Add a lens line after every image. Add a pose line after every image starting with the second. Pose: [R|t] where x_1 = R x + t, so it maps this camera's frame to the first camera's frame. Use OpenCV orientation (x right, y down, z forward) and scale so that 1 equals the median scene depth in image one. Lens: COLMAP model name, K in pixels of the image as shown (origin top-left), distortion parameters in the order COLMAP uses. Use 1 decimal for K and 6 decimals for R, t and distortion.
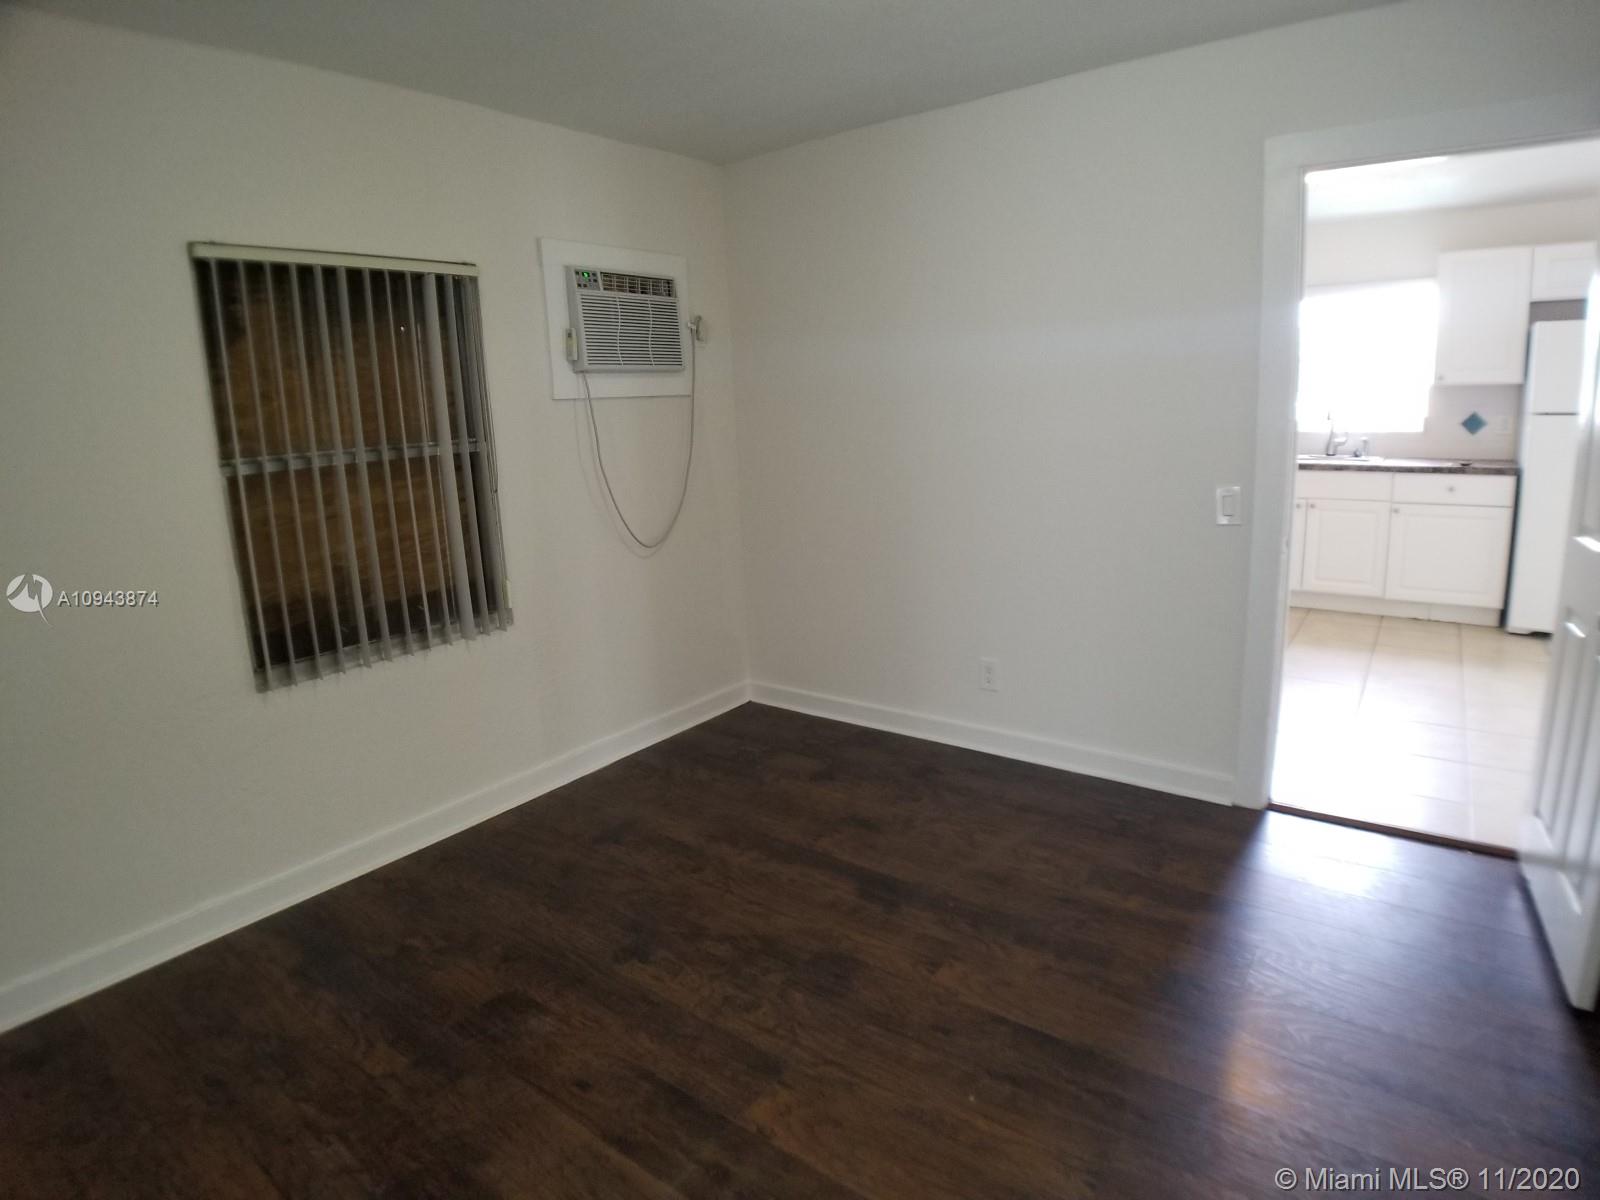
lens RADIAL K [[876.1, 0, 805.4], [0, 876.1, 585.0], [0, 0, 1]] dist [-0.076804, -0.000661]
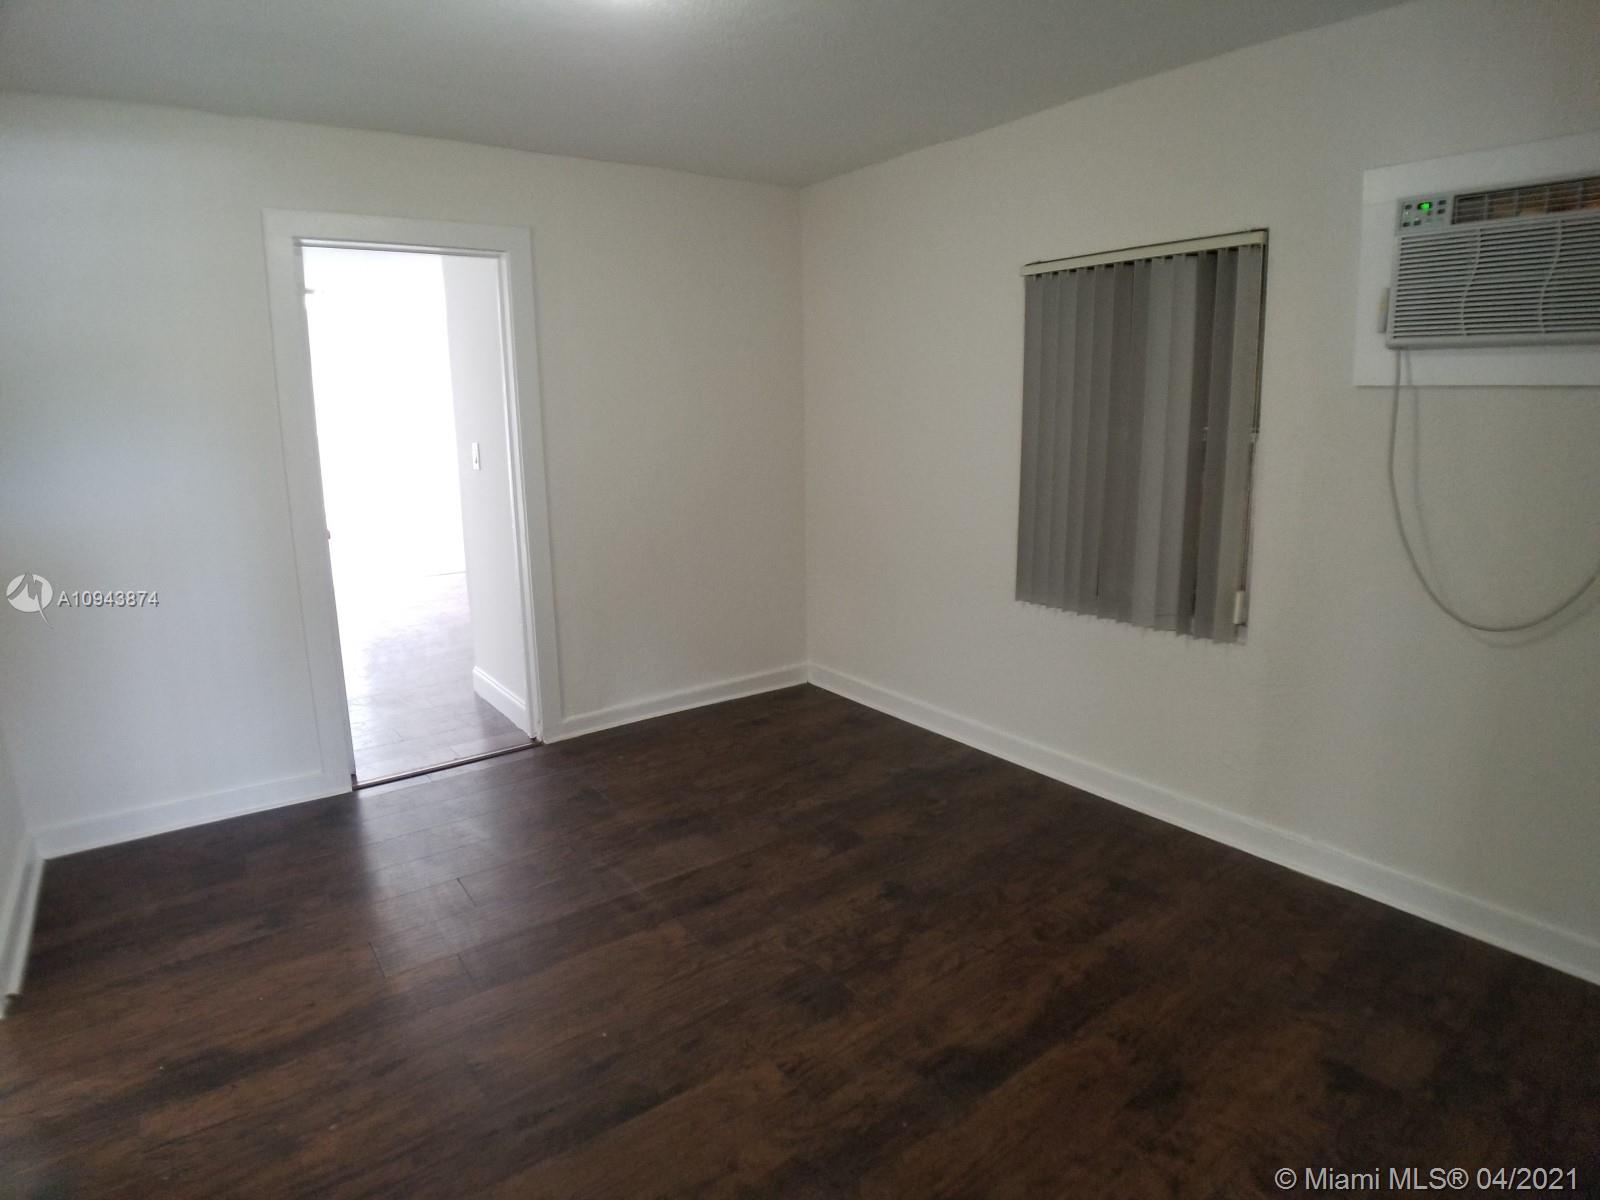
lens RADIAL K [[879.7, 0, 770.2], [0, 879.7, 585.1], [0, 0, 1]] dist [-0.074035, 0.001303]
pose [[-0.308583, 0.237241, -0.921137, 0.774469], [-0.158783, 0.941962, 0.295797, -0.251147], [0.937851, 0.237539, -0.253004, 1.003208]]
